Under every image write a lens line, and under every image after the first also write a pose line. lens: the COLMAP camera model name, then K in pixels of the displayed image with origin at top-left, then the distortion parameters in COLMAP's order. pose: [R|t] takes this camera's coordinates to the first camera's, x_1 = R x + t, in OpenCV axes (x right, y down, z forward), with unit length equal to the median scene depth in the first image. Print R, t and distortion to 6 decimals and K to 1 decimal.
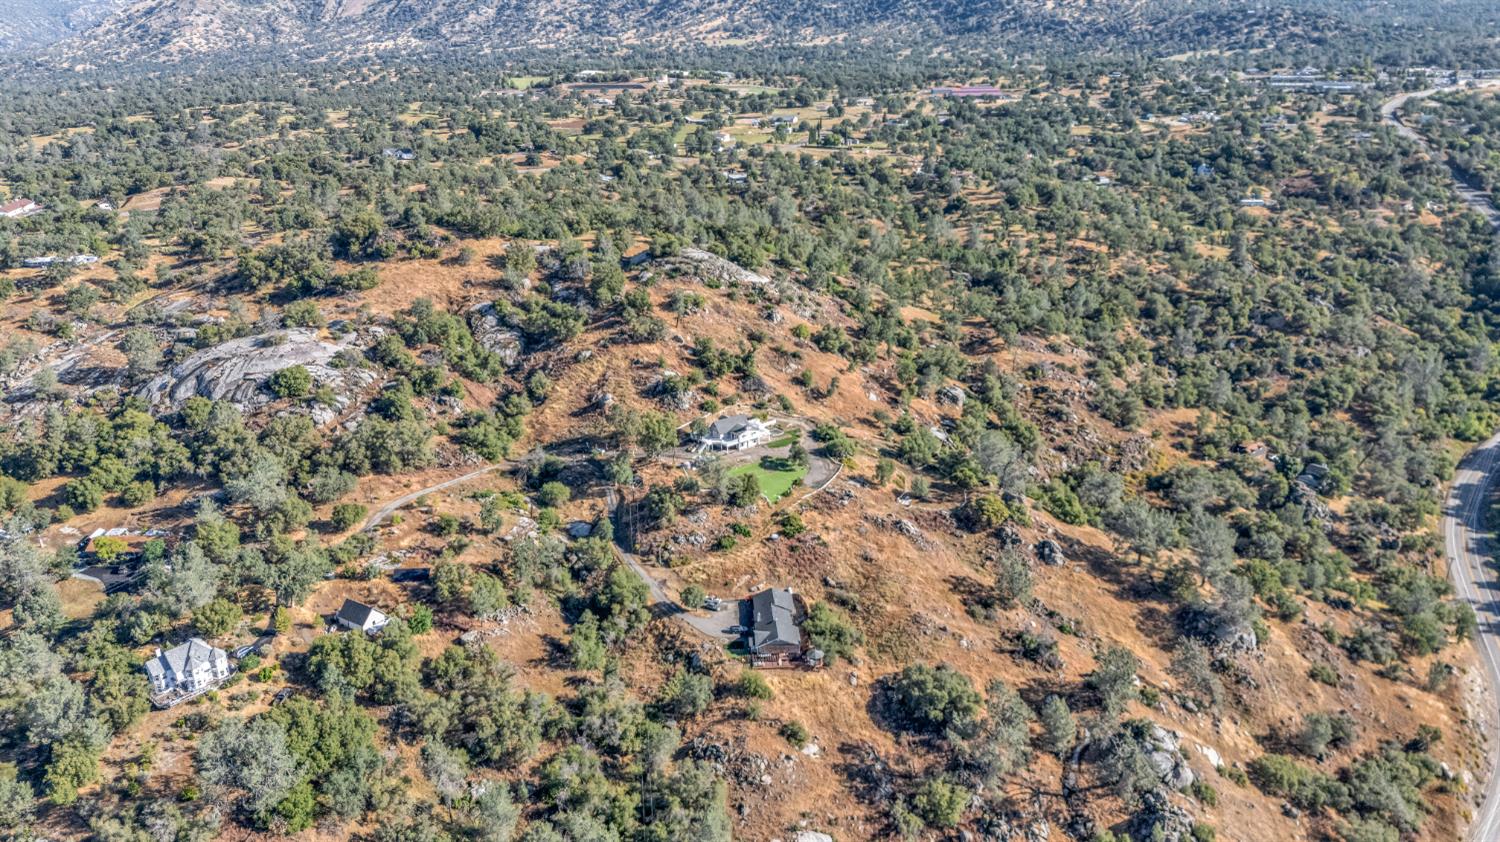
lens RADIAL K [[1099.7, 0, 746.9], [0, 1099.7, 413.8], [0, 0, 1]] dist [0.072490, -0.067721]
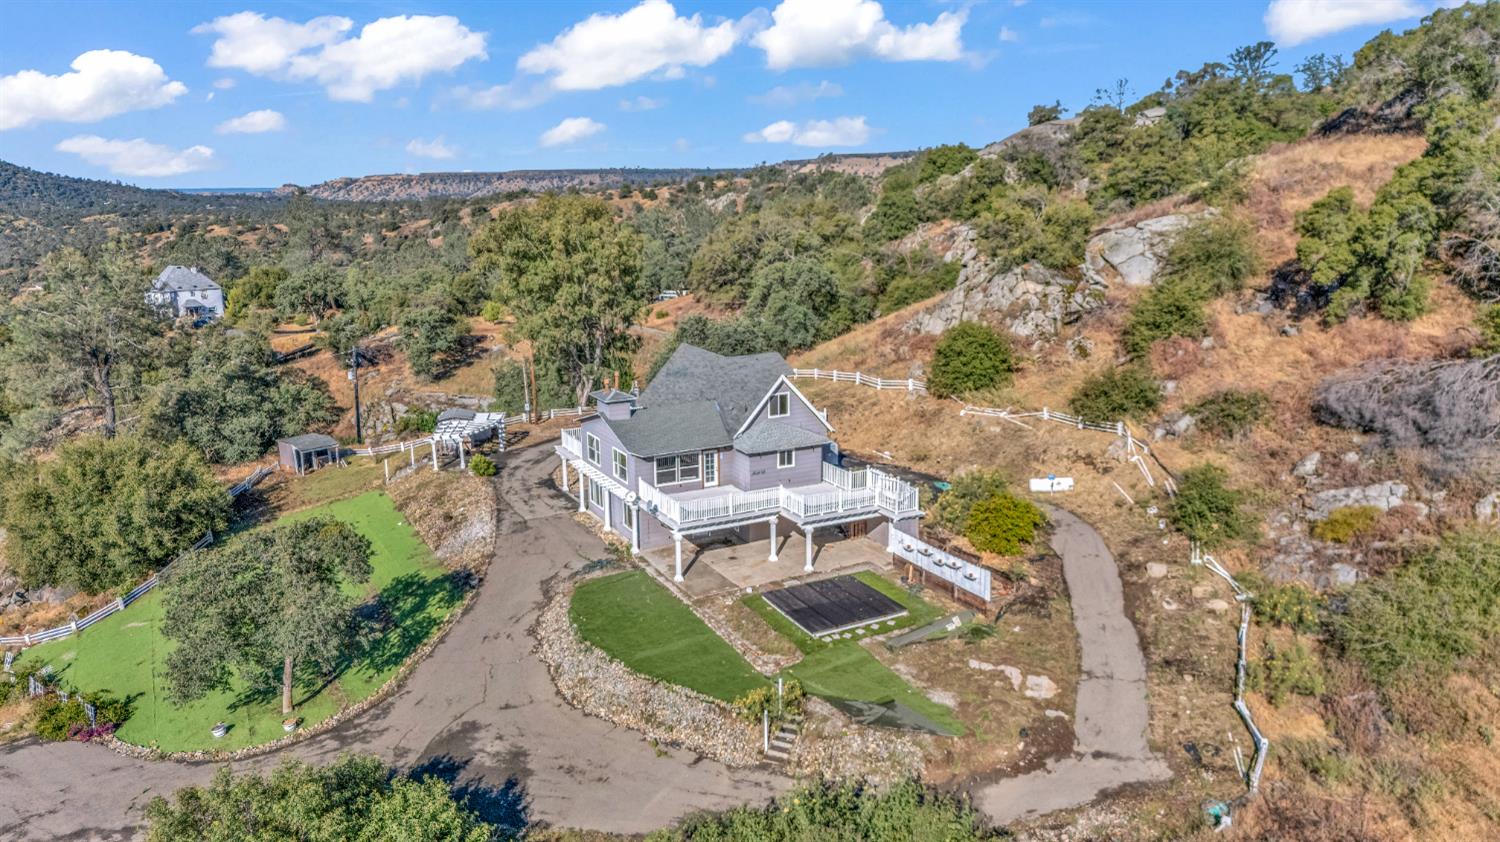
lens RADIAL K [[1099.7, 0, 752.4], [0, 1099.7, 413.7], [0, 0, 1]] dist [0.072490, -0.067721]
pose [[-0.170691, 0.216895, -0.961156, 0.137881], [-0.338480, 0.903202, 0.263927, -0.032527], [0.925362, 0.370382, -0.080754, 0.931884]]
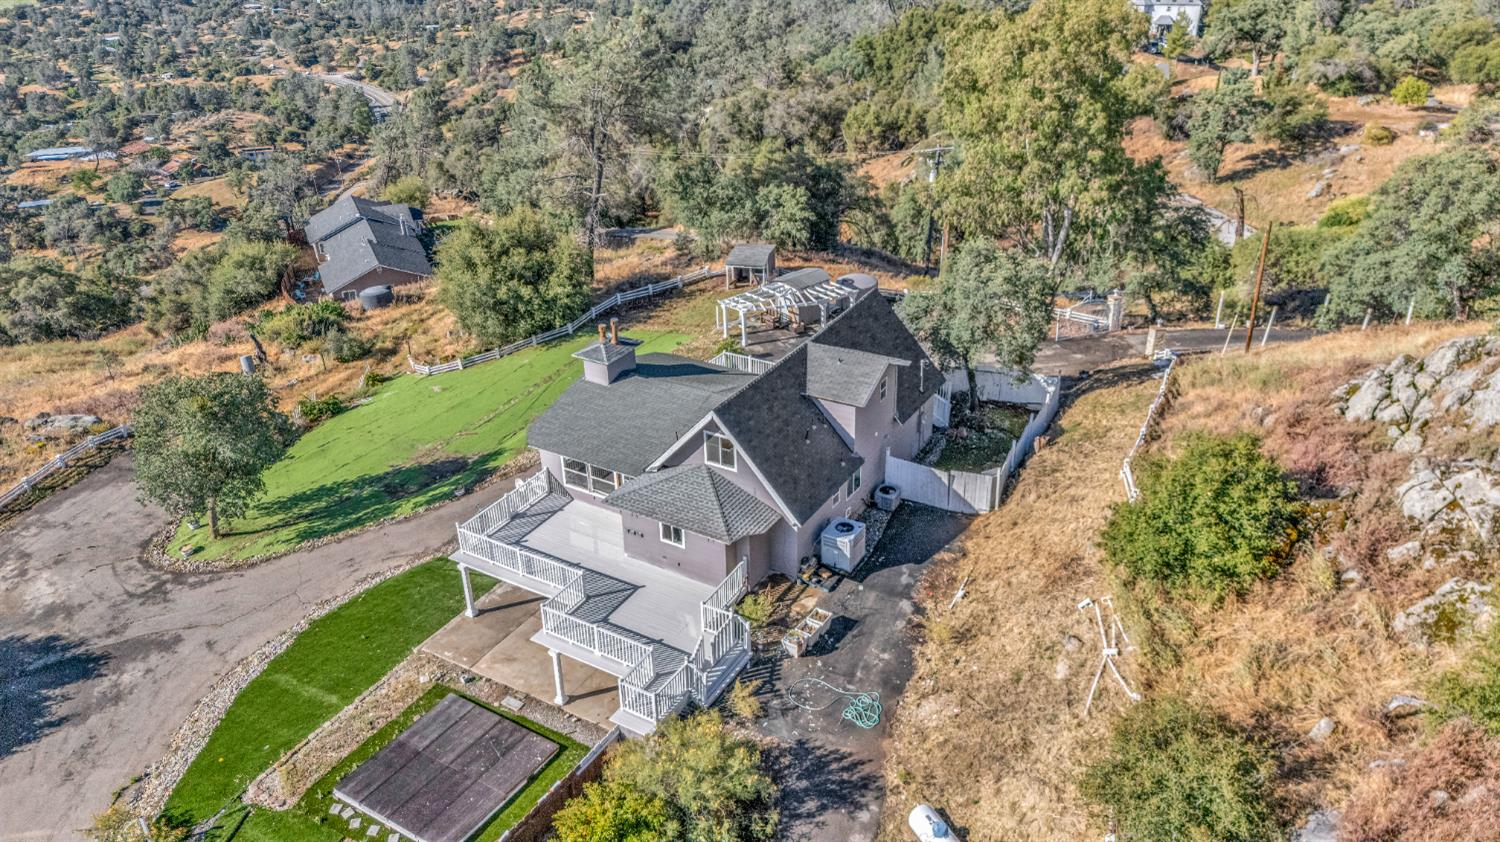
lens RADIAL K [[1099.7, 0, 749.8], [0, 1099.7, 417.7], [0, 0, 1]] dist [0.072490, -0.067721]
pose [[-0.932581, 0.190521, -0.306584, 0.022539], [-0.101111, 0.677472, 0.728566, -0.066697], [0.346509, 0.710446, -0.612534, 0.979202]]
